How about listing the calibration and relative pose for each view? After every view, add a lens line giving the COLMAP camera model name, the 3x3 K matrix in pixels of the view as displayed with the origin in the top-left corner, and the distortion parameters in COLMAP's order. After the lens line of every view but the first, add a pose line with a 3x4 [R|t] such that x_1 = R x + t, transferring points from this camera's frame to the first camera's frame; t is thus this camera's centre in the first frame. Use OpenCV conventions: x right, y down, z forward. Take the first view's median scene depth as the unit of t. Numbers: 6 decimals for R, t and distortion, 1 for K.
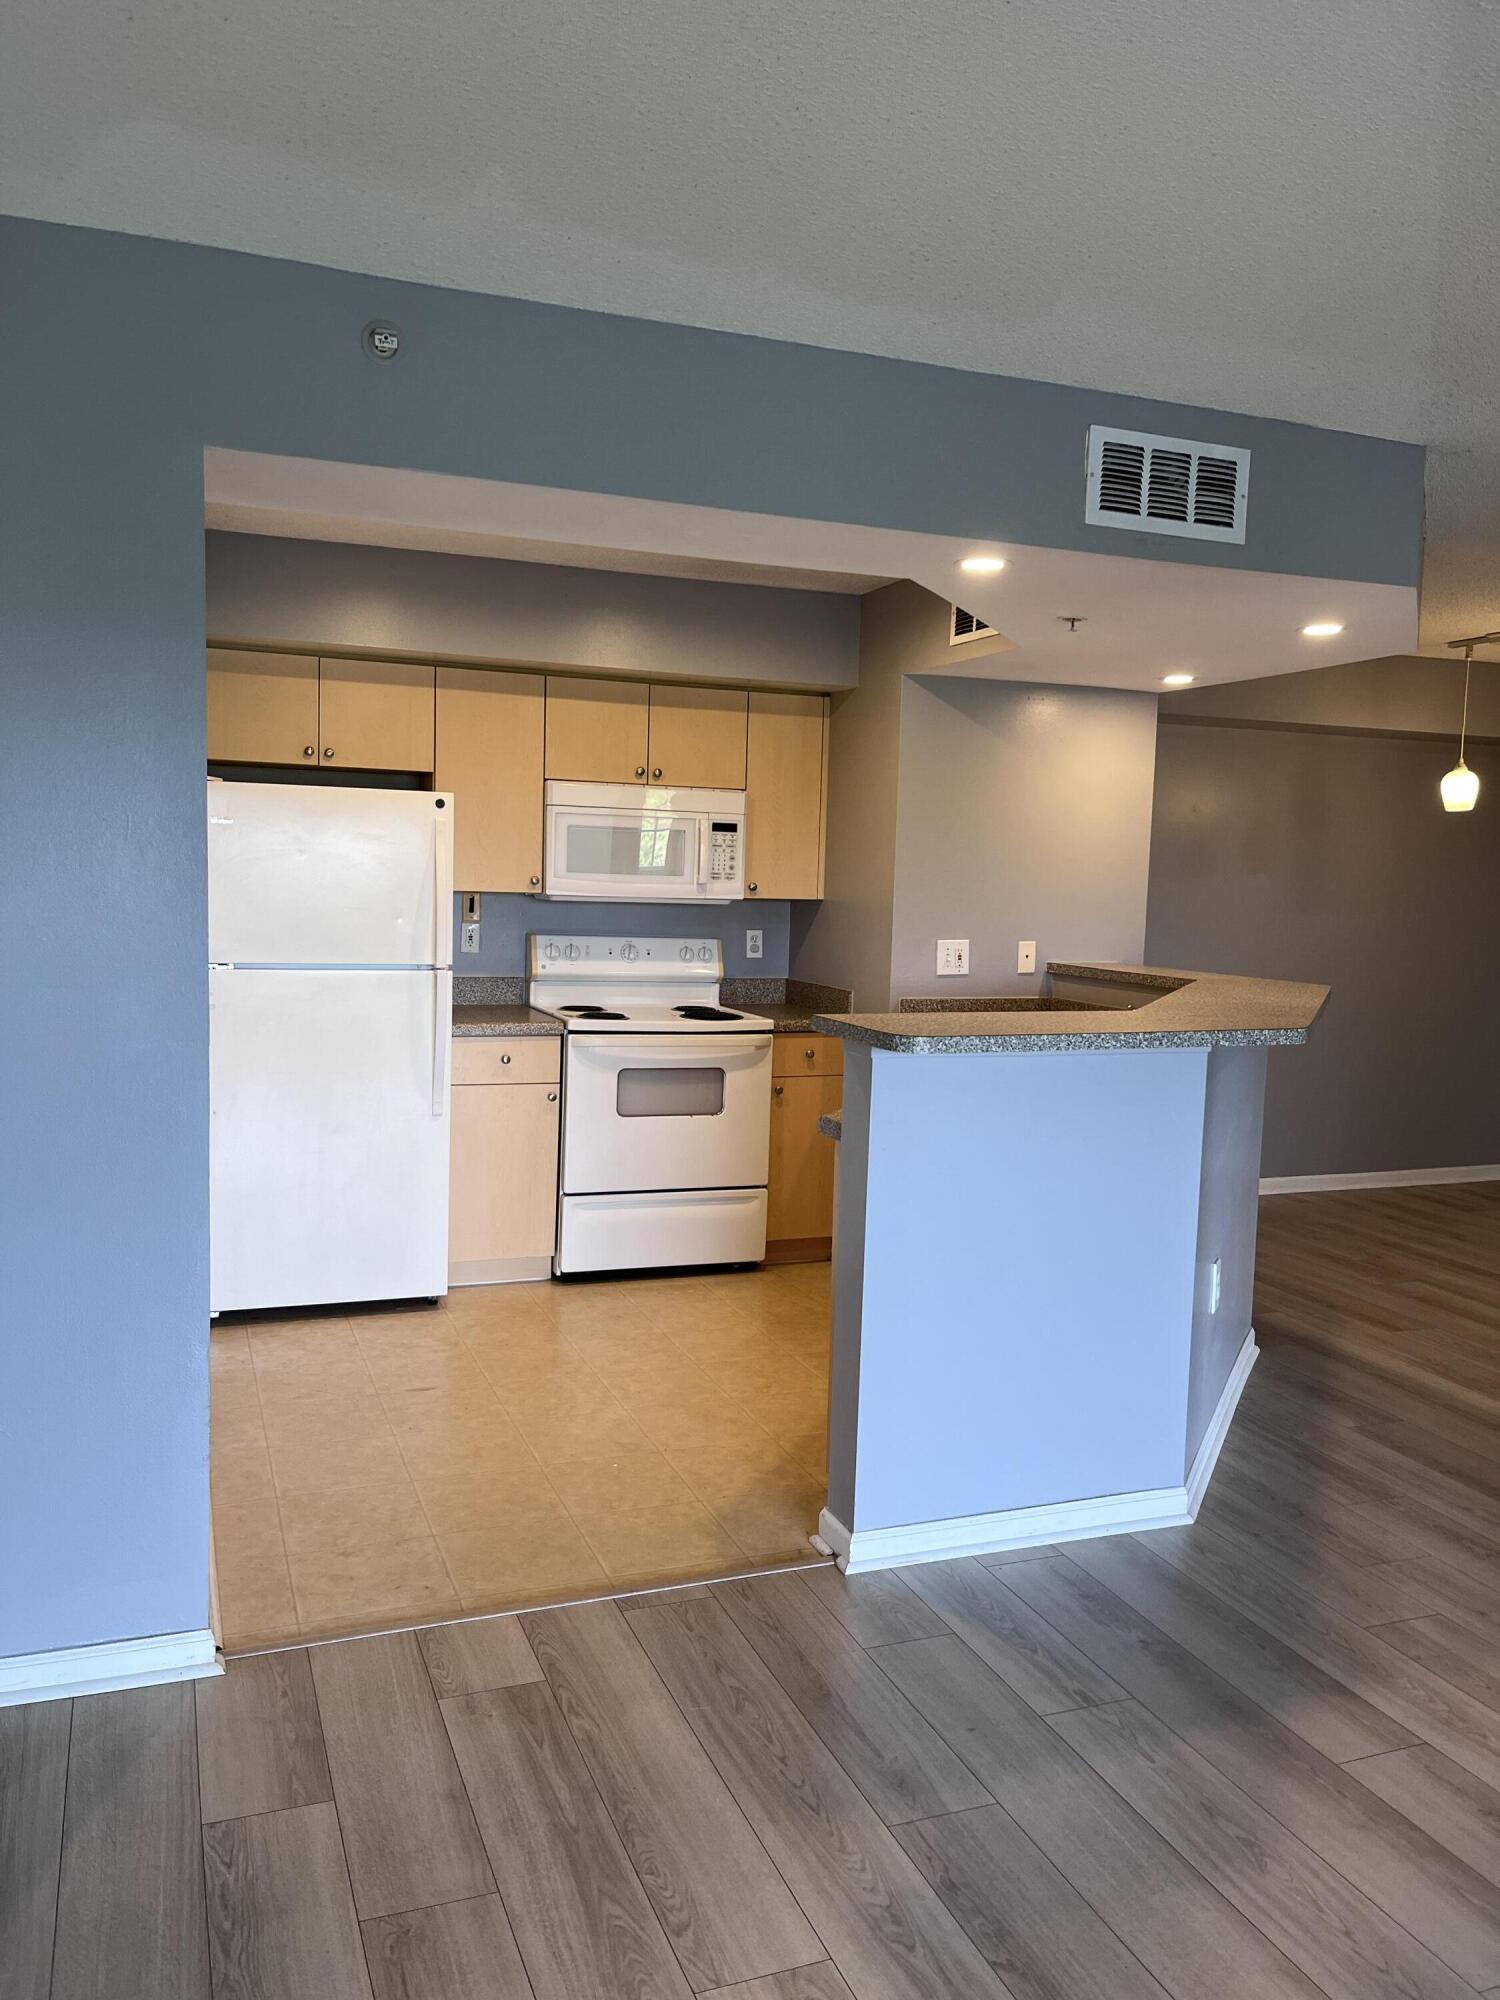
lens RADIAL K [[1517.8, 0, 750.0], [0, 1517.8, 1000.0], [0, 0, 1]] dist [0.006415, -0.002144]
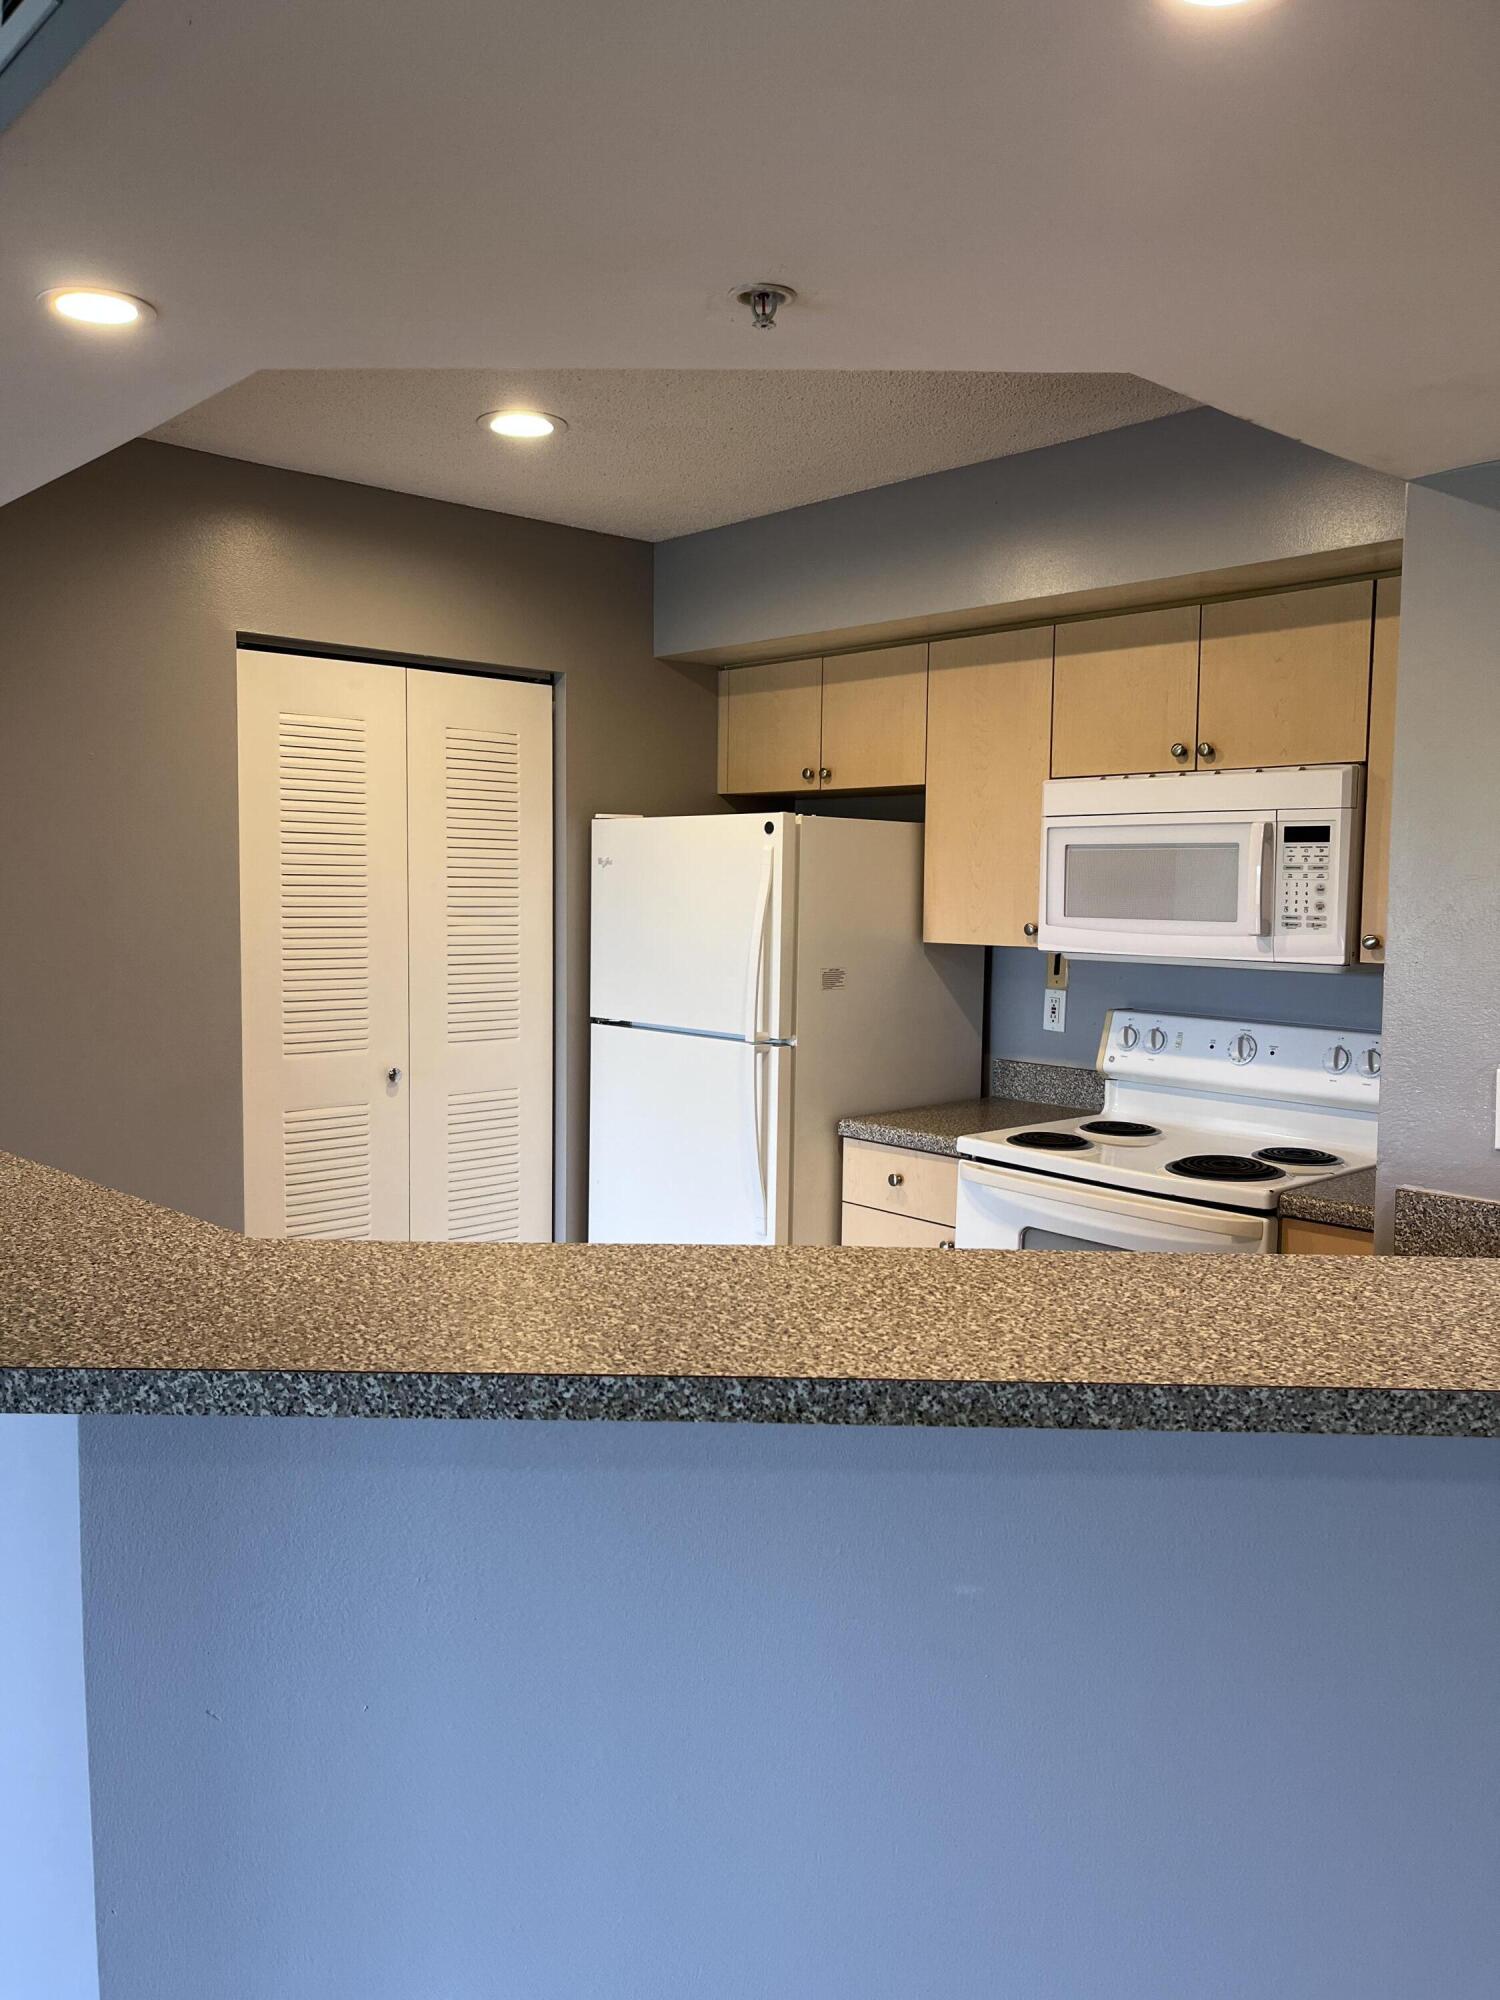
lens RADIAL K [[1517.8, 0, 750.0], [0, 1517.8, 1000.0], [0, 0, 1]] dist [0.006415, -0.002144]
pose [[0.344554, 0.043874, -0.937741, 0.435854], [-0.079803, 0.996660, 0.017309, -0.046758], [0.935369, 0.068870, 0.346904, 0.621624]]
